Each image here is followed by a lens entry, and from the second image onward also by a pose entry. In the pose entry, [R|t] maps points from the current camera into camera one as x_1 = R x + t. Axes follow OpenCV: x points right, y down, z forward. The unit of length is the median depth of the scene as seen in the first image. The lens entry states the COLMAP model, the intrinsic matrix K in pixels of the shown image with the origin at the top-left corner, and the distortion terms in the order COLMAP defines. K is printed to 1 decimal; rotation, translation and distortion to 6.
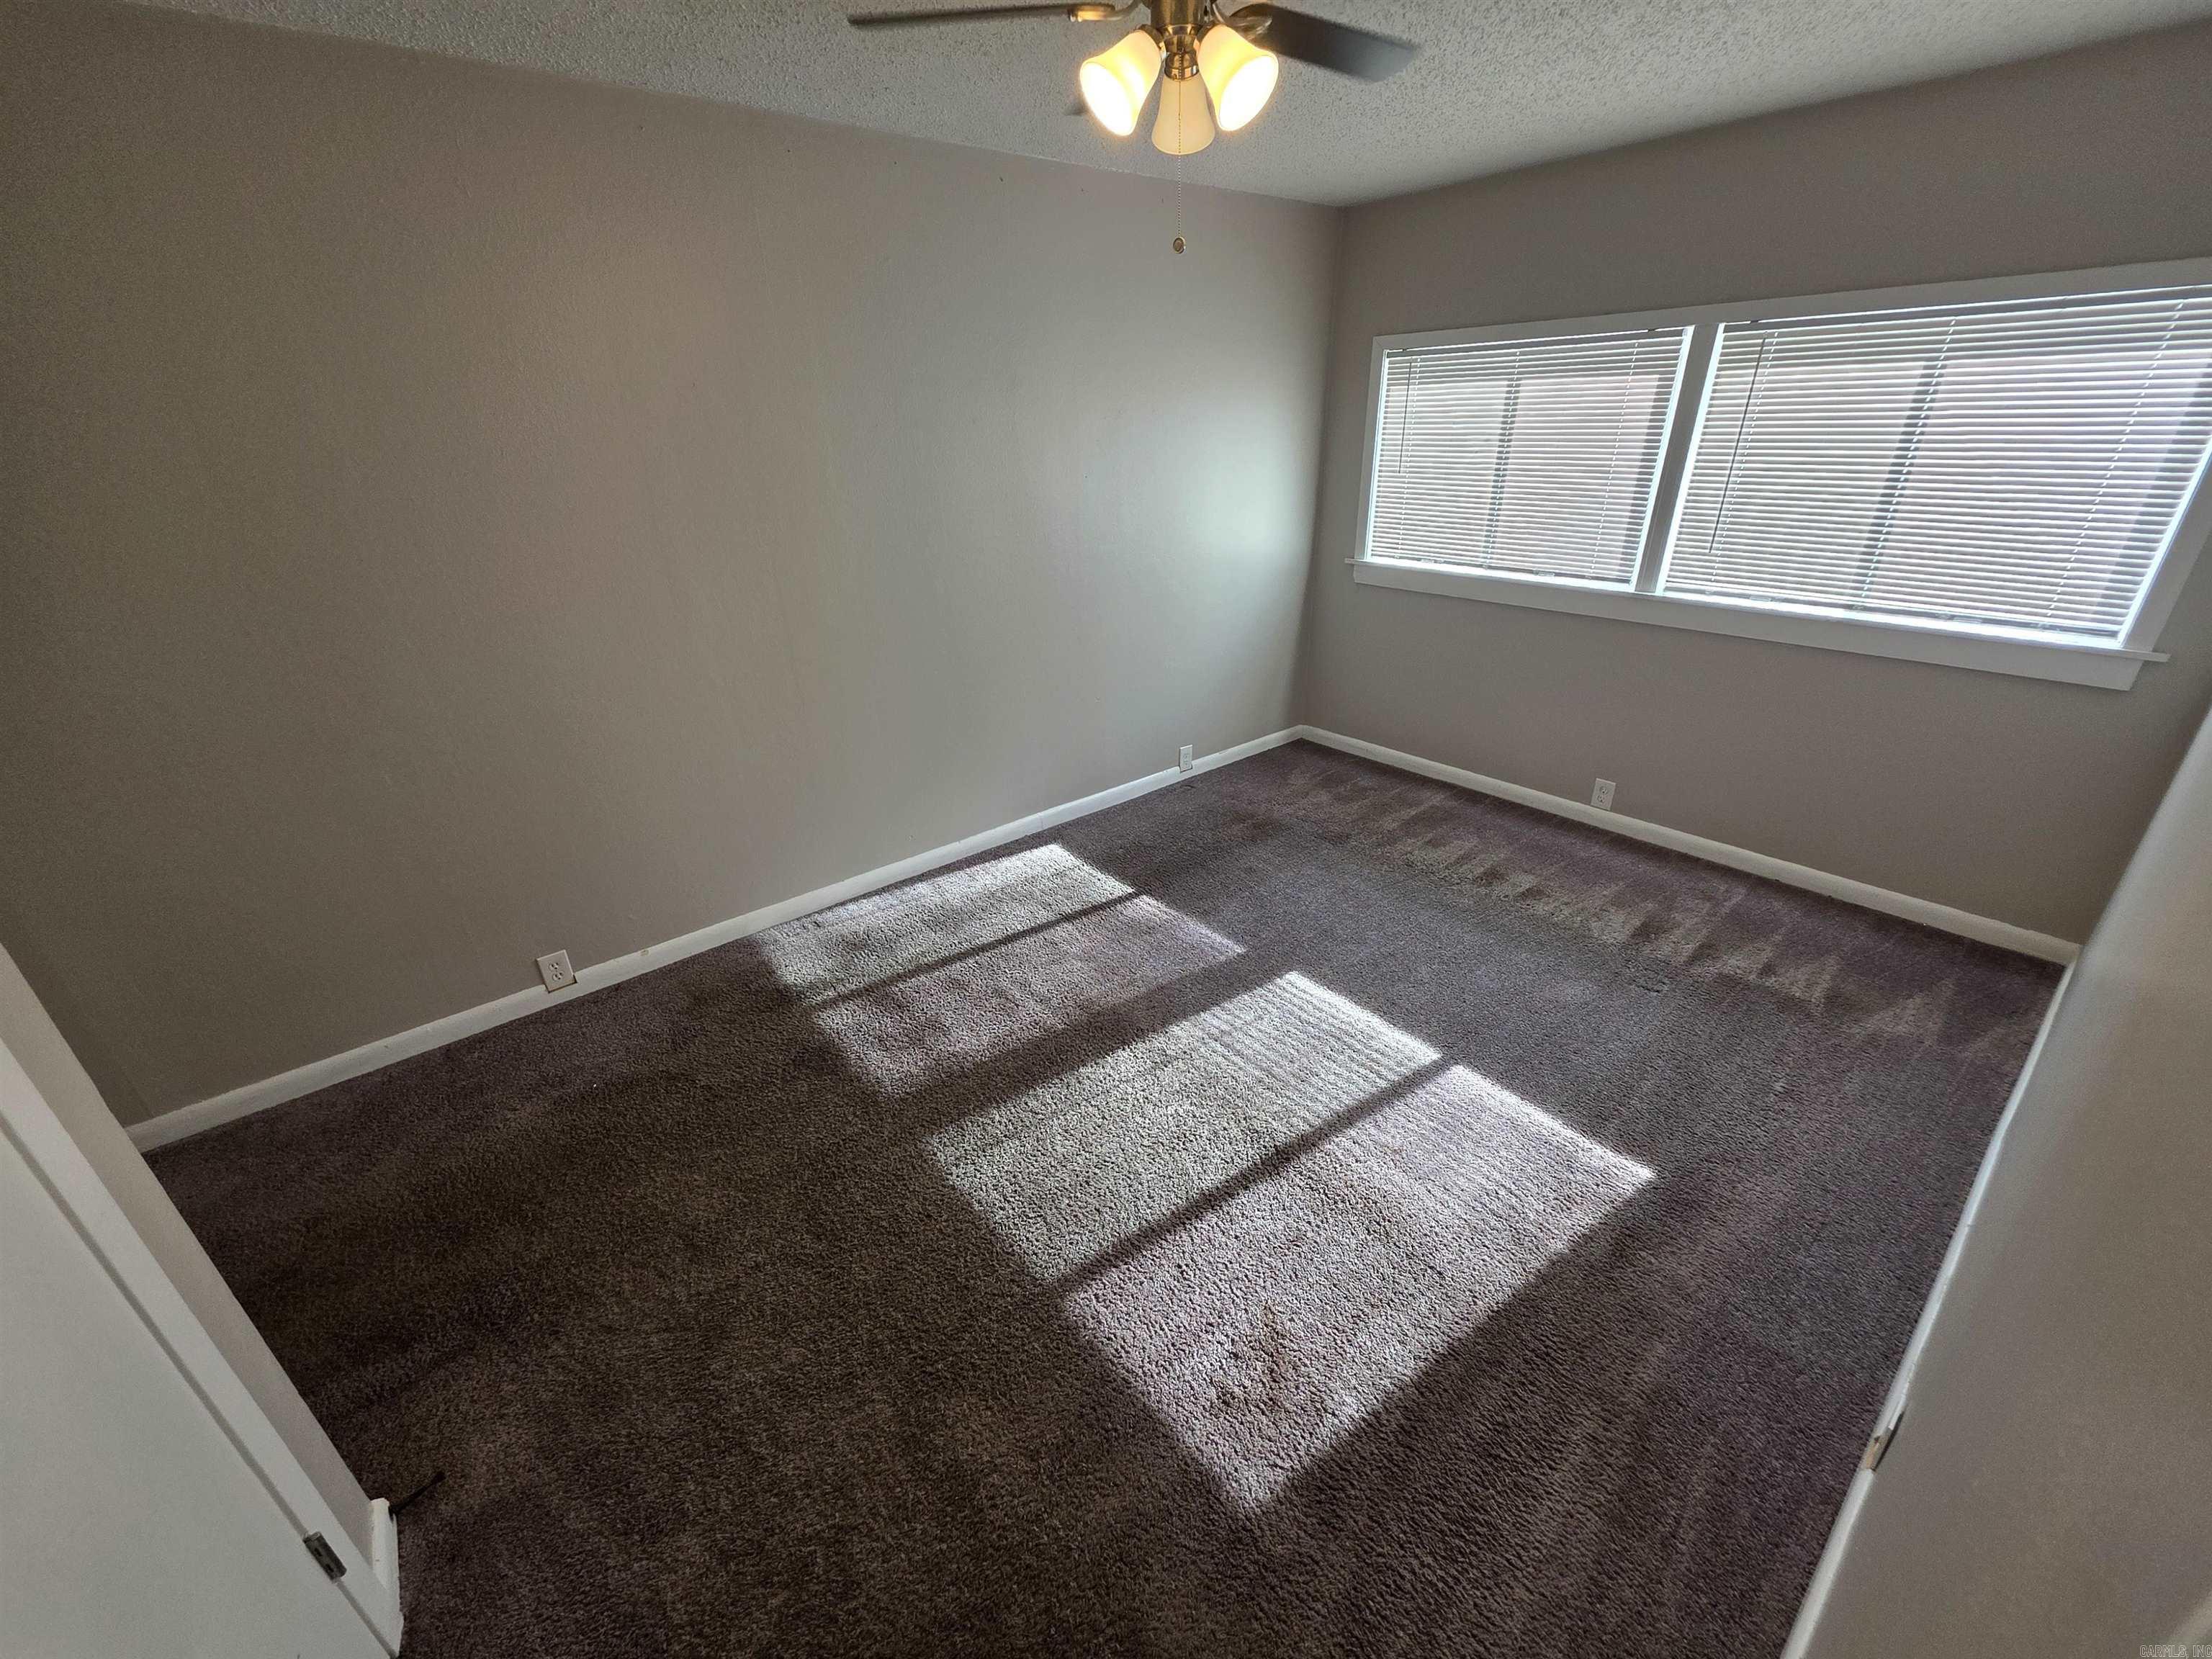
lens RADIAL K [[885.6, 0, 1105.5], [0, 885.6, 833.4], [0, 0, 1]] dist [0.002404, 0.000094]
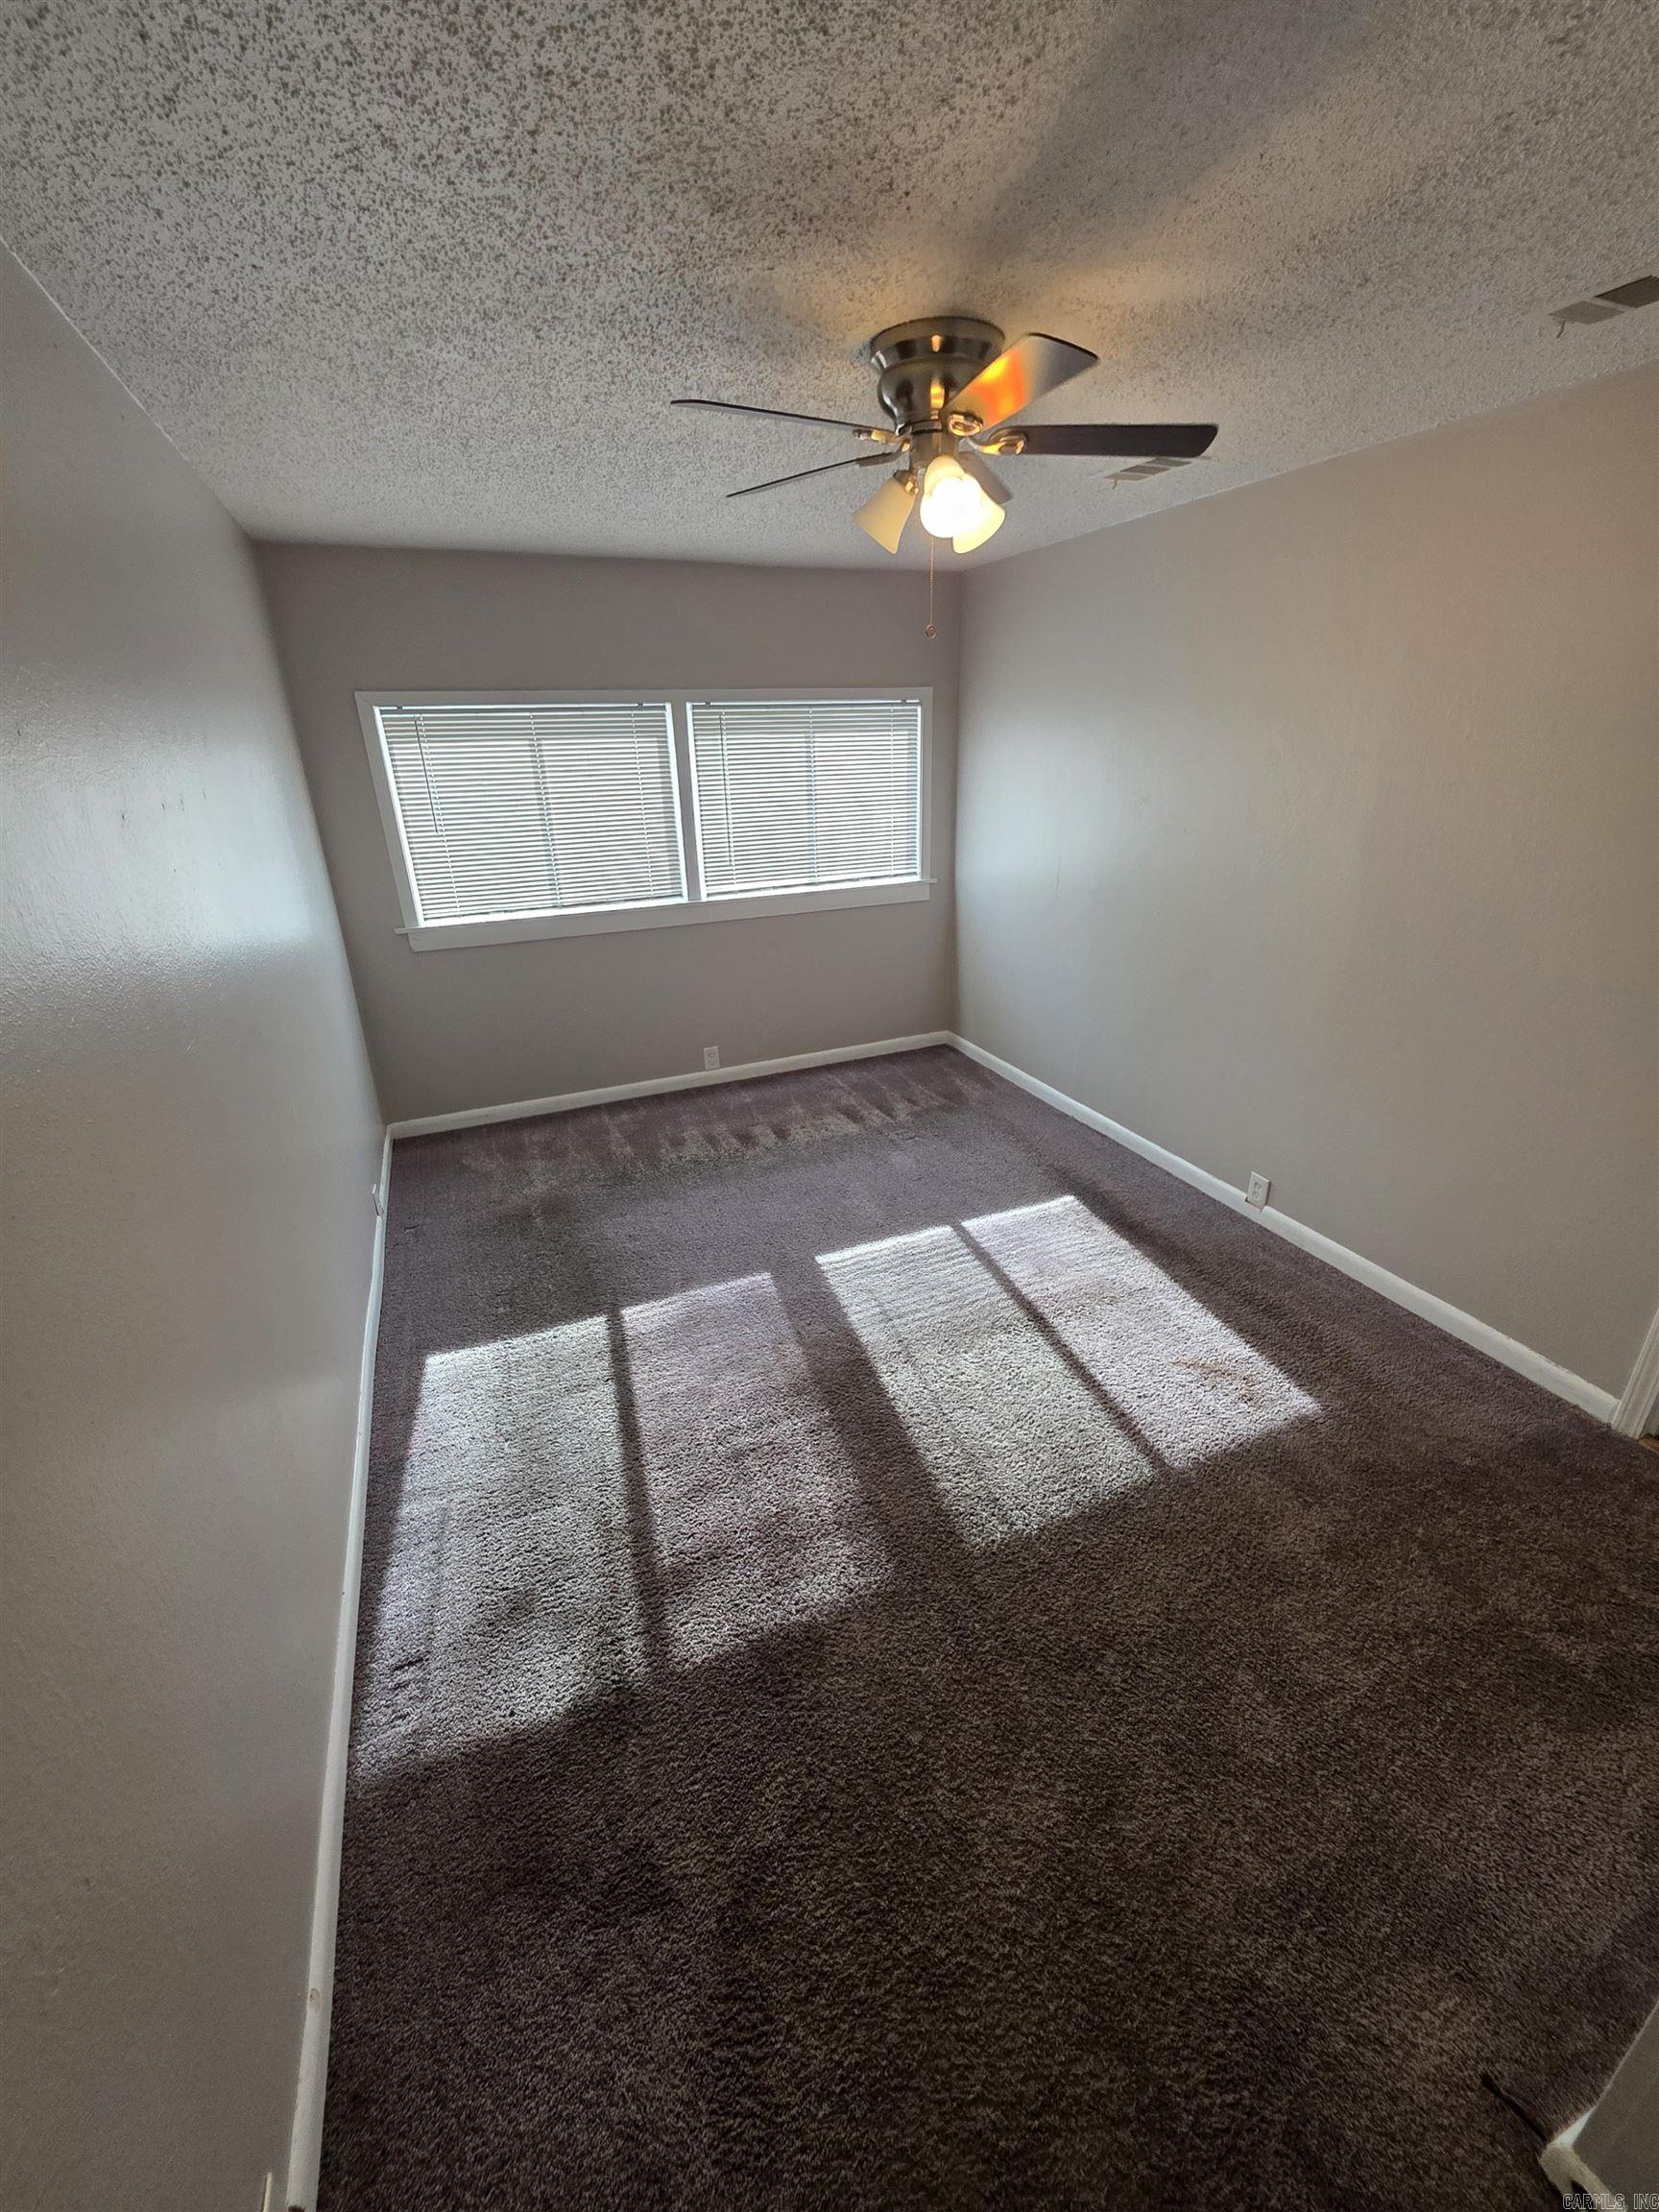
lens RADIAL K [[885.6, 0, 830.4], [0, 885.6, 1100.0], [0, 0, 1]] dist [0.002404, 0.000094]
pose [[0.282279, -0.350410, 0.893046, -0.649578], [0.425764, 0.879961, 0.210698, -0.223709], [-0.859676, 0.320751, 0.397587, 0.449877]]
